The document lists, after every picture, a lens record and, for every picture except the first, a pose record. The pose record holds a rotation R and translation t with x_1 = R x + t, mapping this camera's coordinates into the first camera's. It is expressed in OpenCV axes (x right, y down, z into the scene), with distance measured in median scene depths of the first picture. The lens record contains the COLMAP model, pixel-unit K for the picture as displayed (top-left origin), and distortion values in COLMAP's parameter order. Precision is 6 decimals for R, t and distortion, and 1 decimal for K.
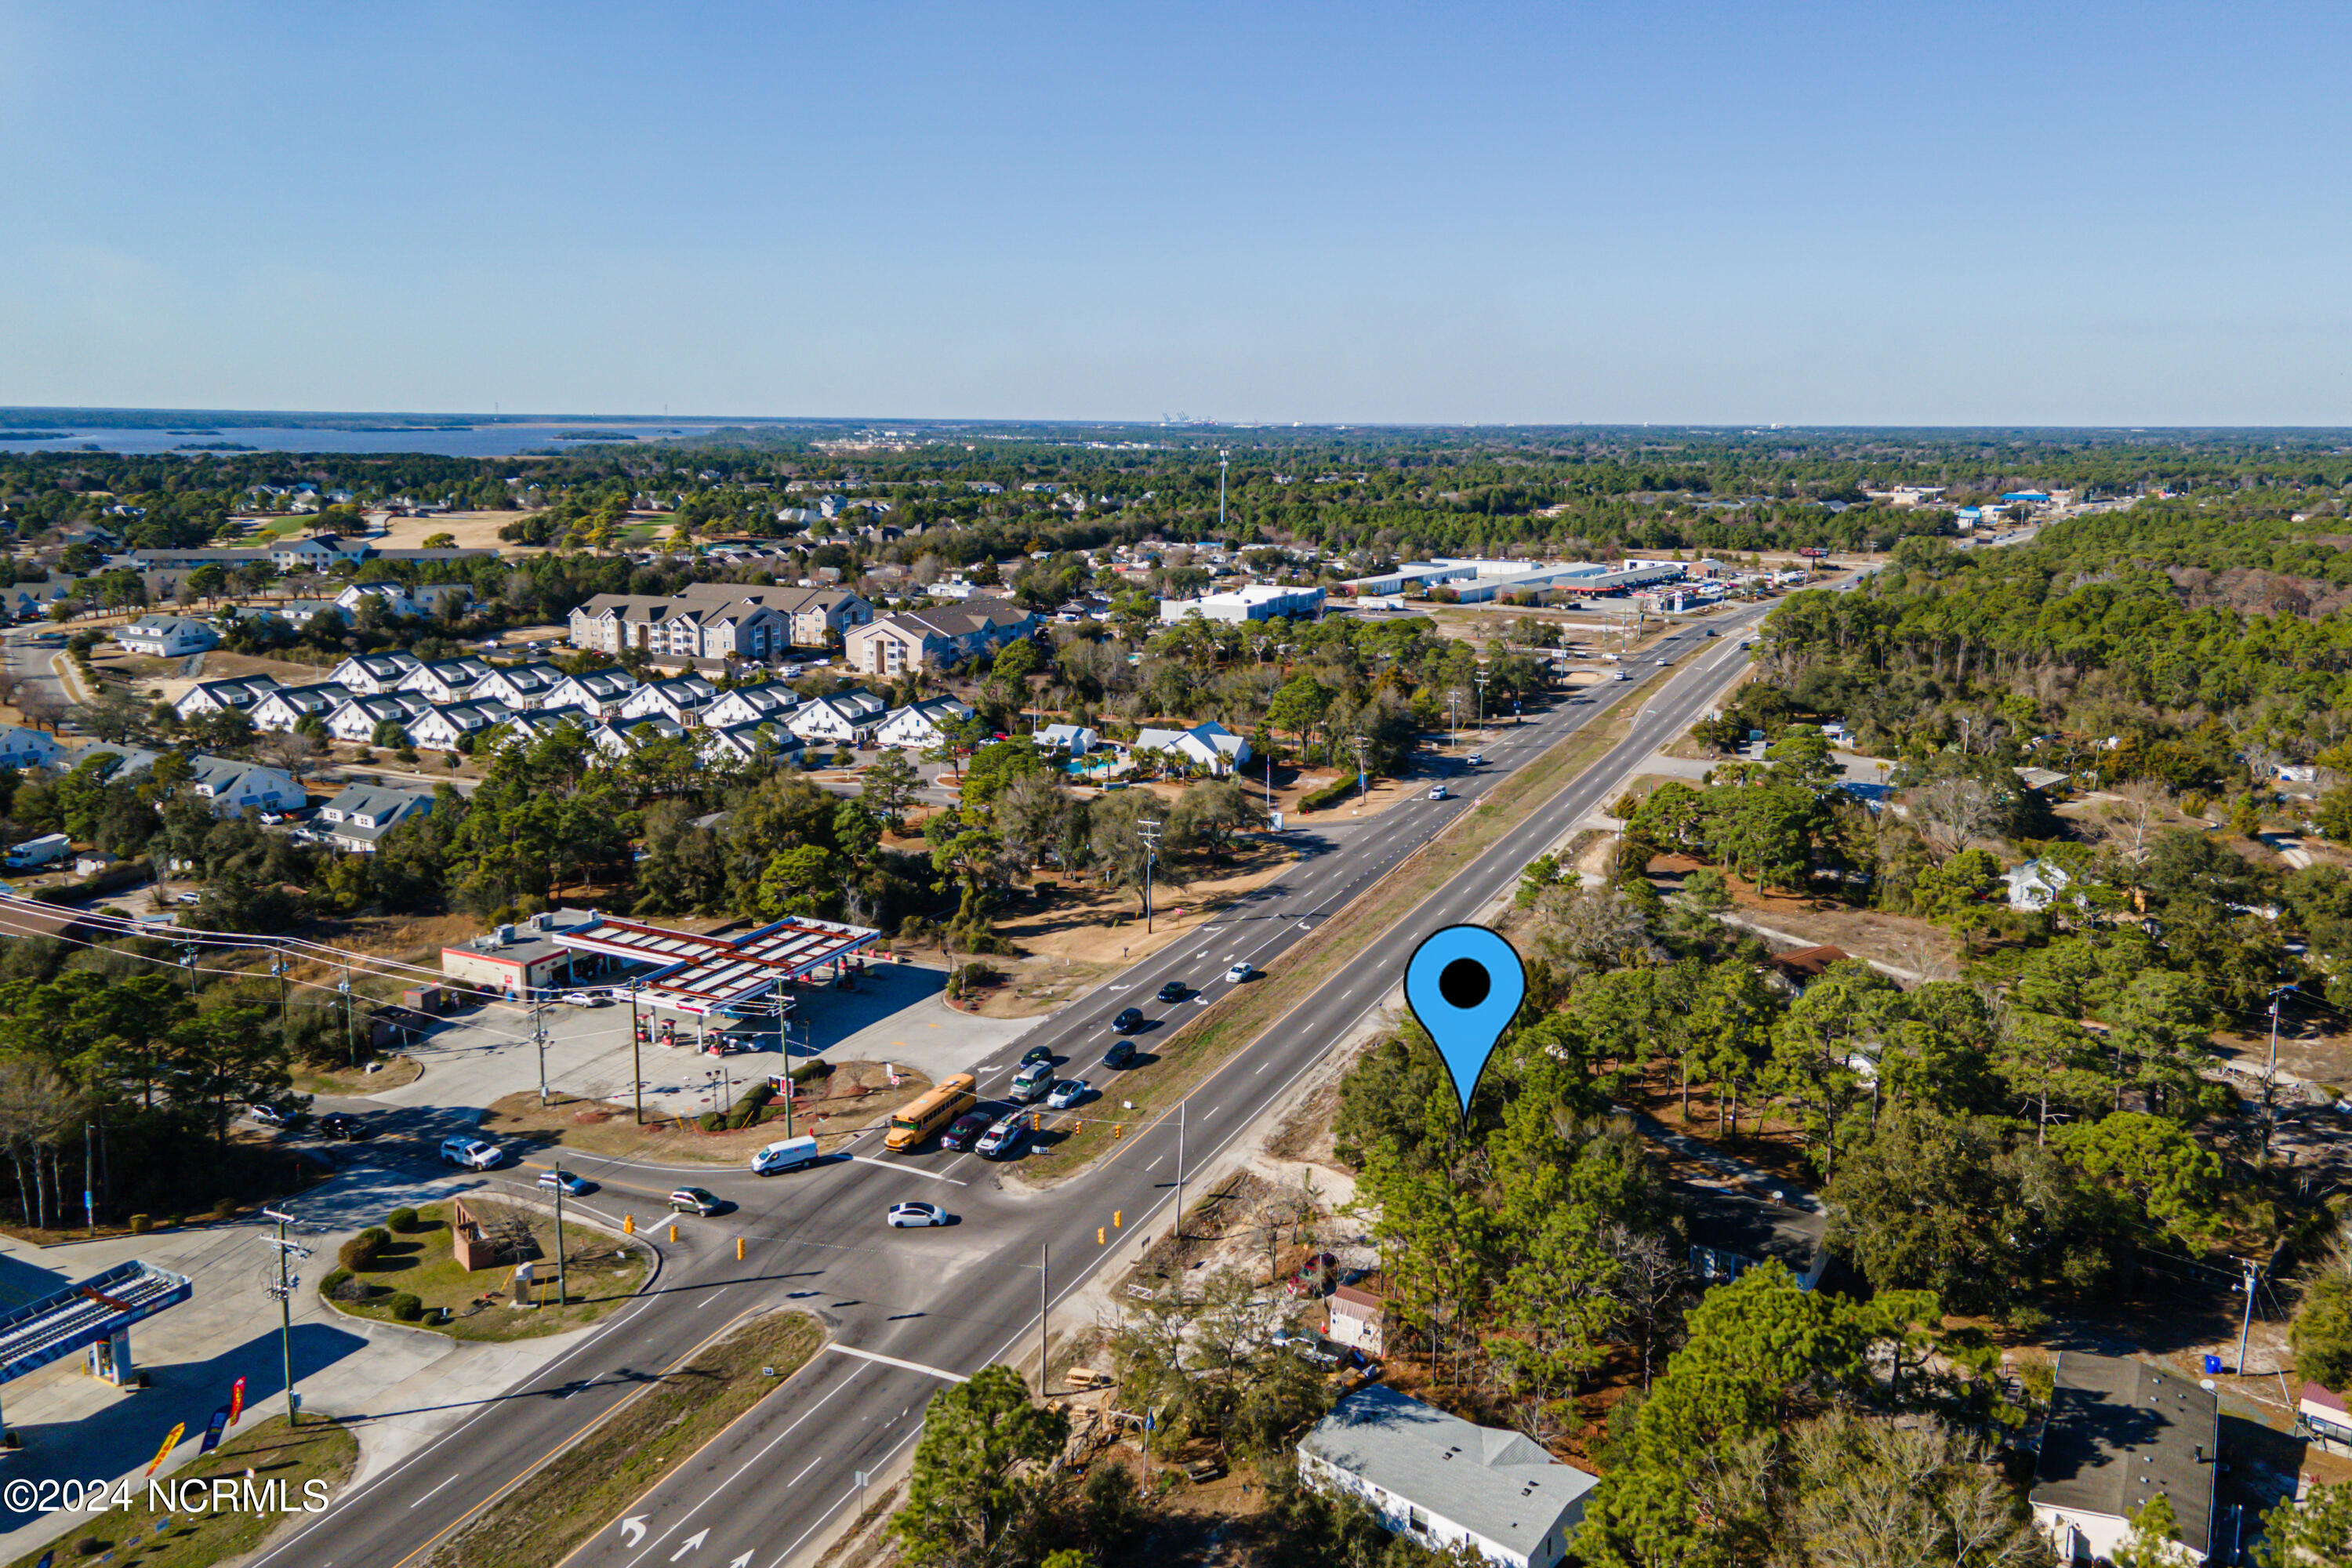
lens RADIAL K [[1676.5, 0, 1176.0], [0, 1676.5, 784.0], [0, 0, 1]] dist [0.026683, 0.029907]
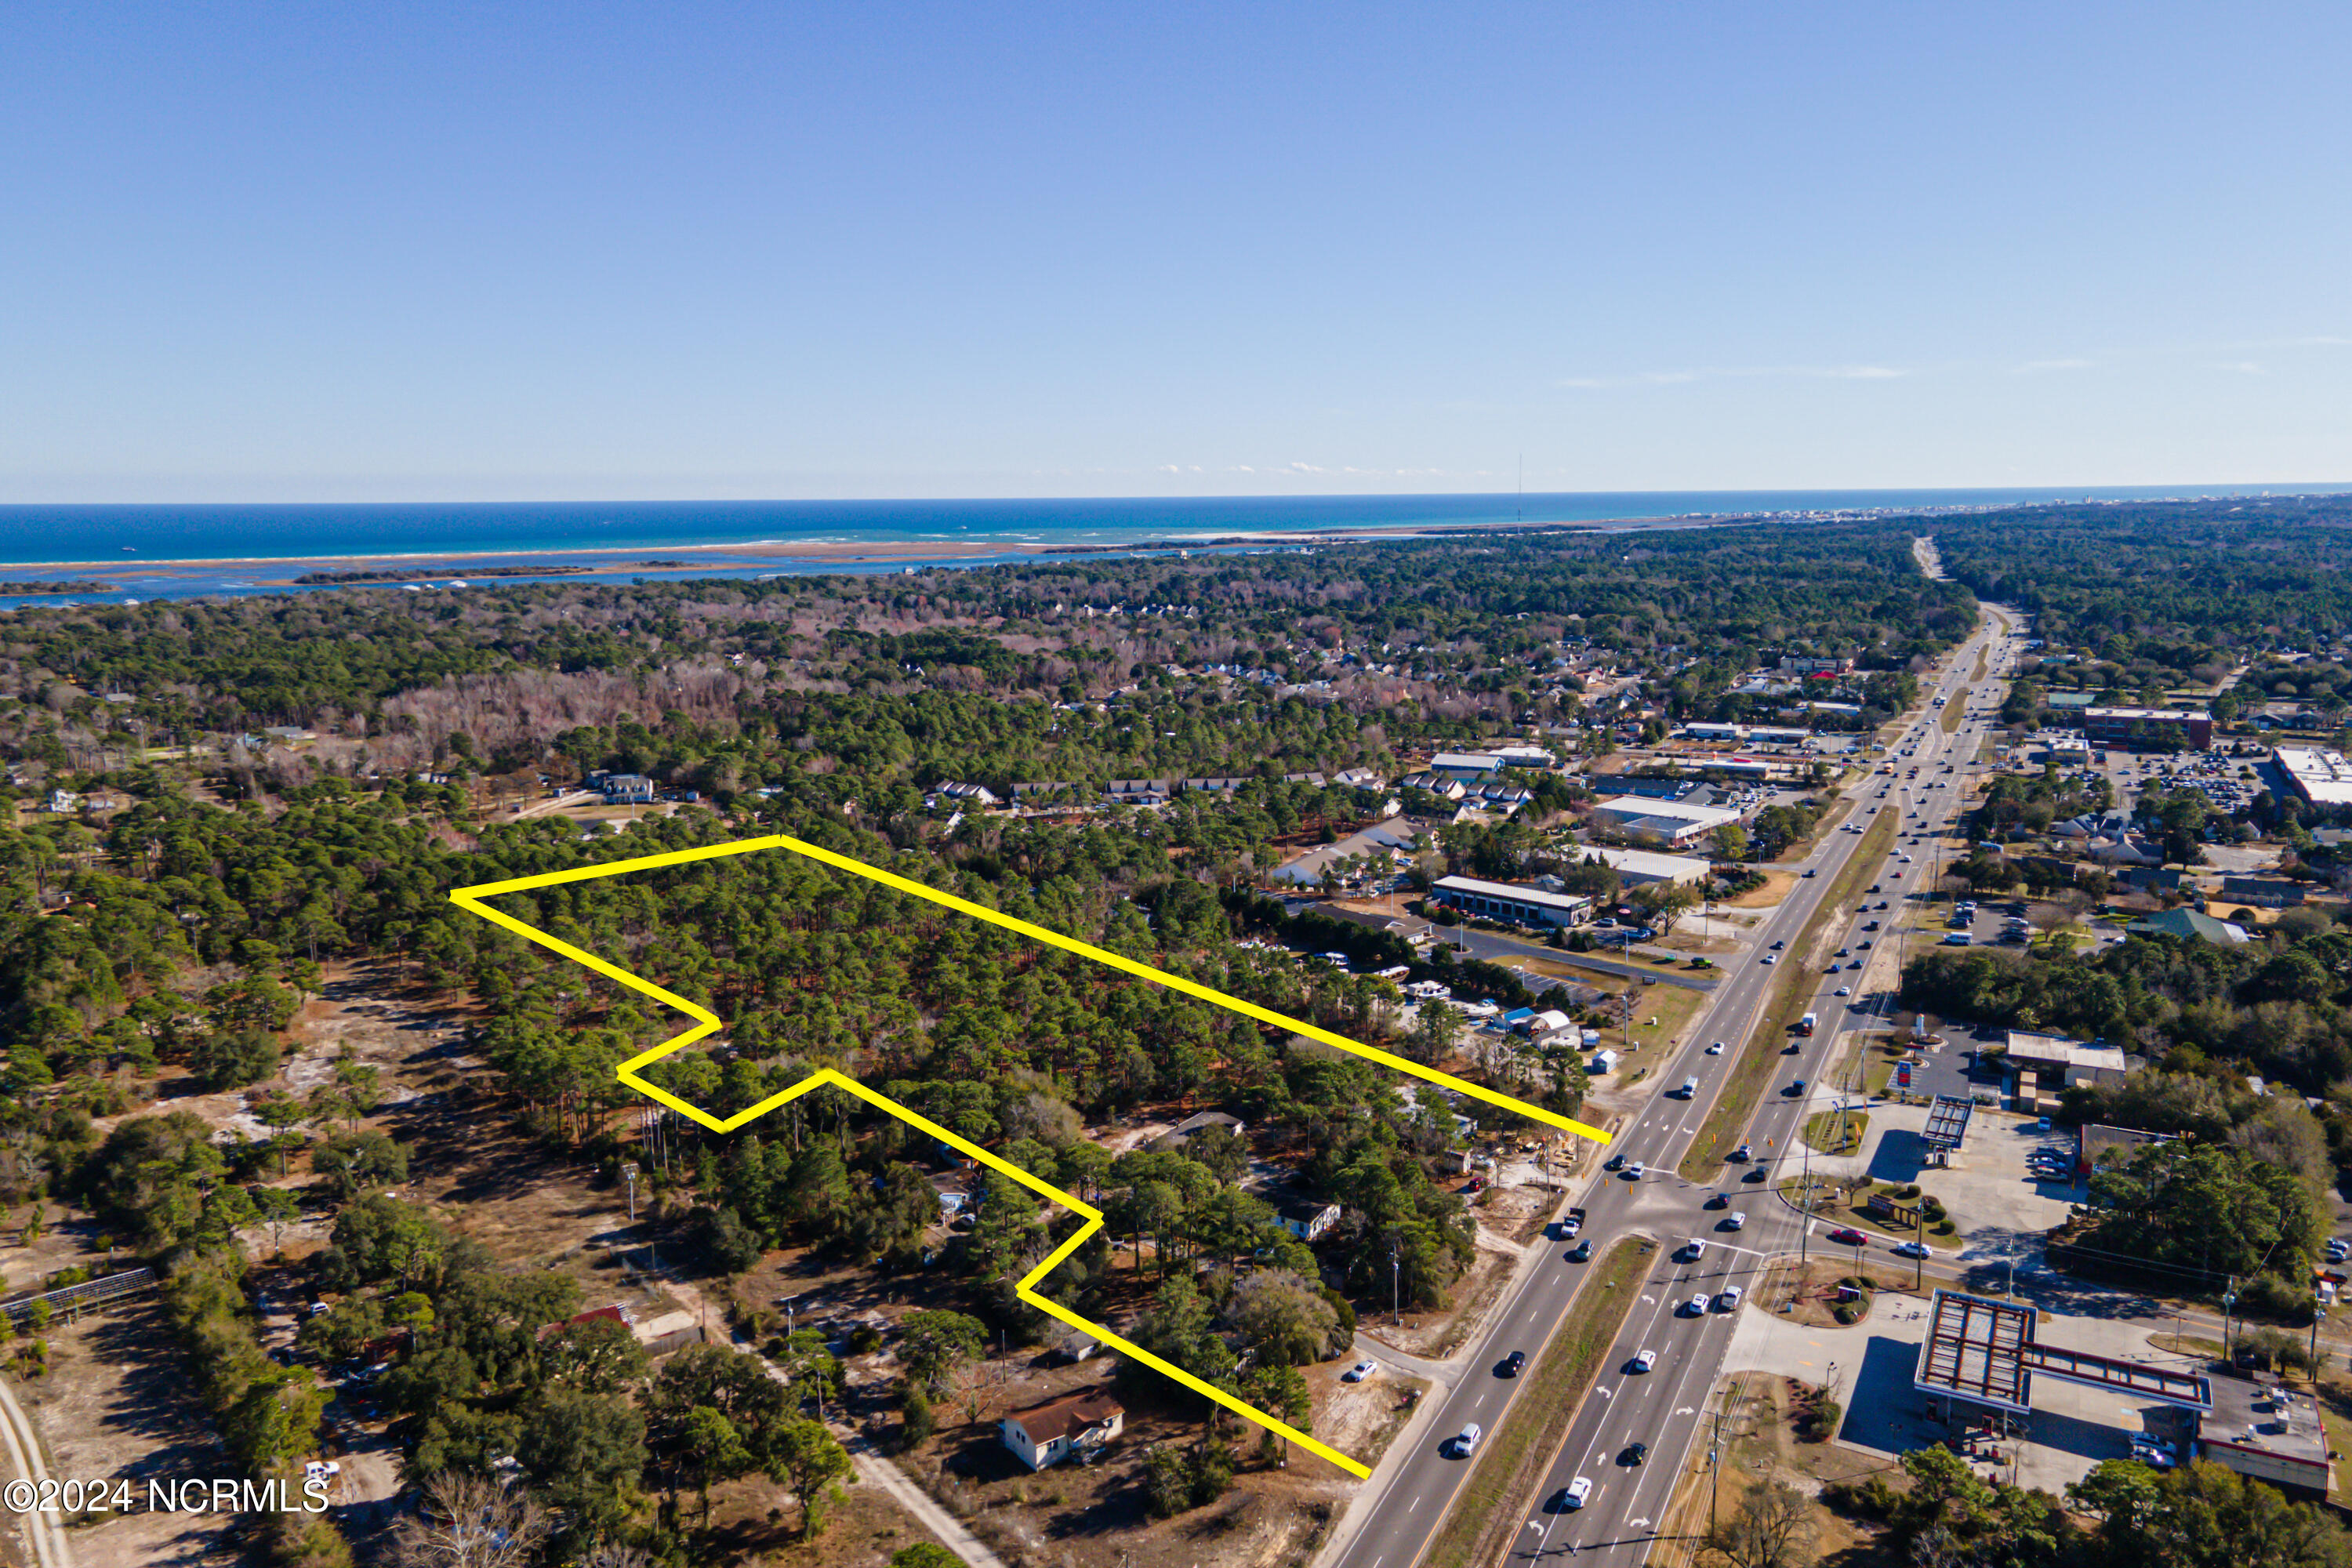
lens RADIAL K [[1676.5, 0, 1176.0], [0, 1676.5, 784.0], [0, 0, 1]] dist [0.026683, 0.029907]
pose [[-0.999016, 0.003017, 0.044238, 0.114835], [0.019135, 0.929334, 0.368743, -0.300066], [-0.039999, 0.369227, -0.928478, 0.817073]]
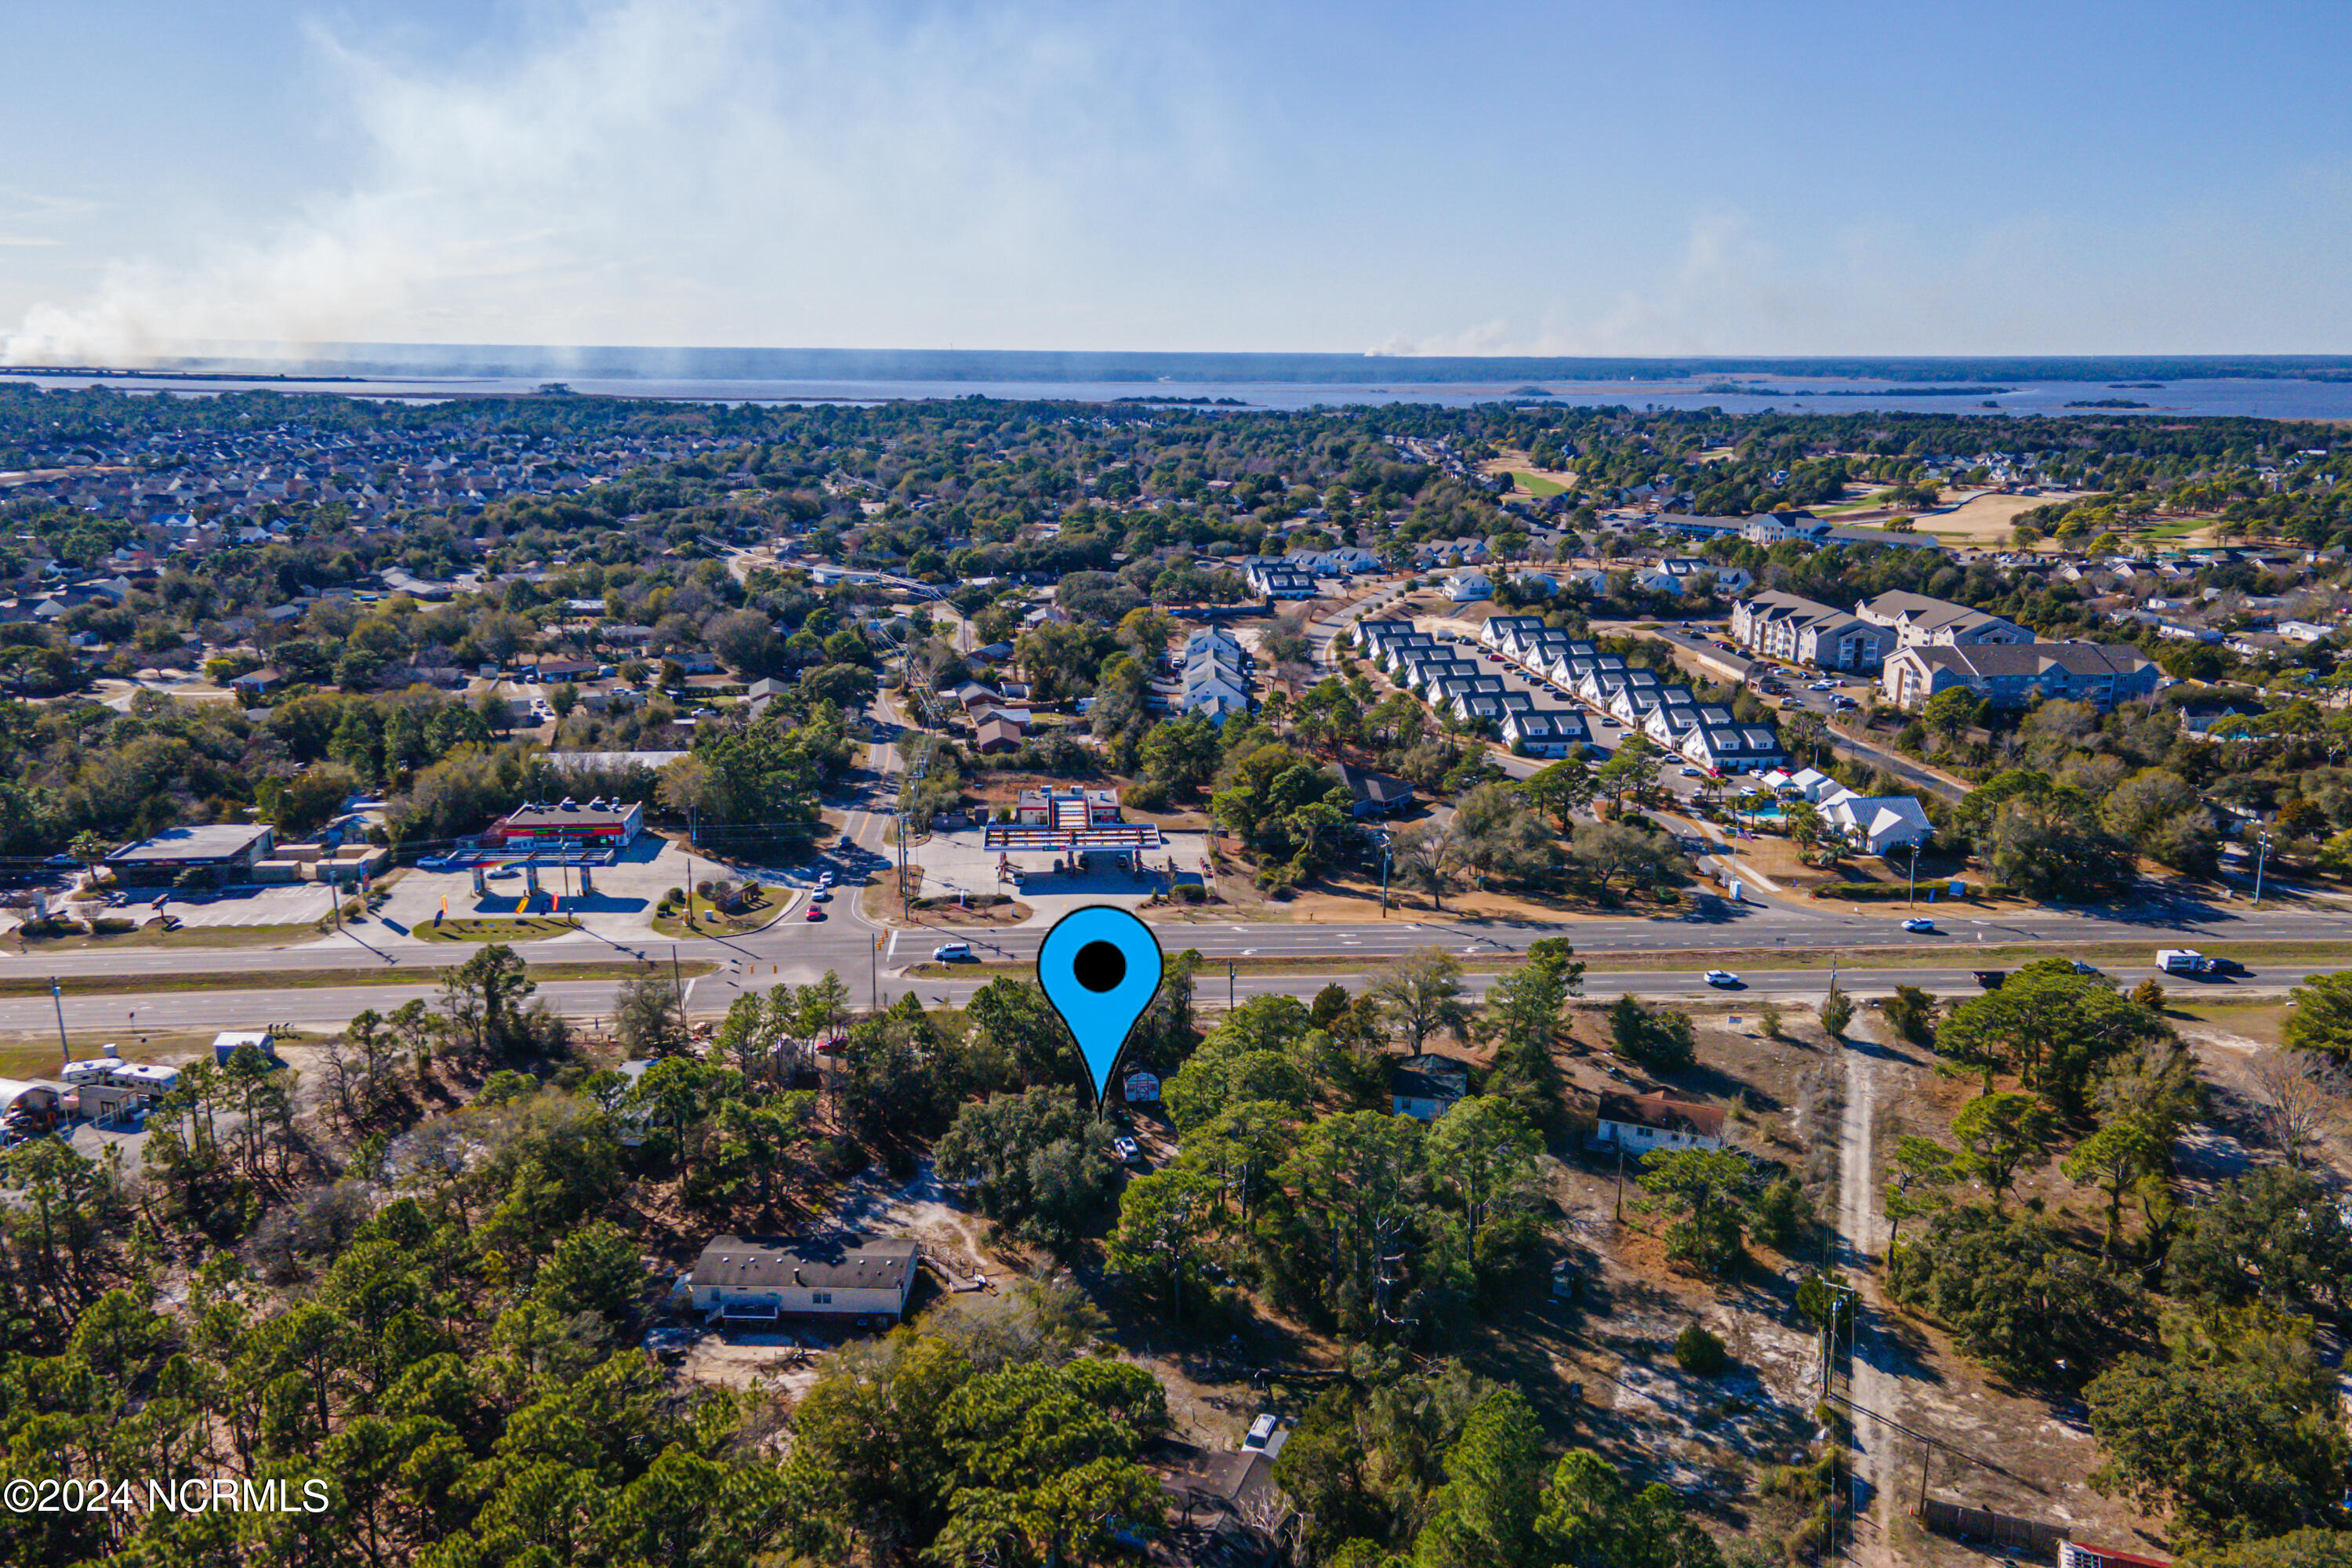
lens RADIAL K [[1676.5, 0, 1176.0], [0, 1676.5, 784.0], [0, 0, 1]] dist [0.026683, 0.029907]
pose [[0.491731, 0.215139, -0.843751, 0.457928], [-0.187656, 0.972410, 0.138580, -0.071470], [0.850286, 0.090191, 0.518536, 0.092561]]
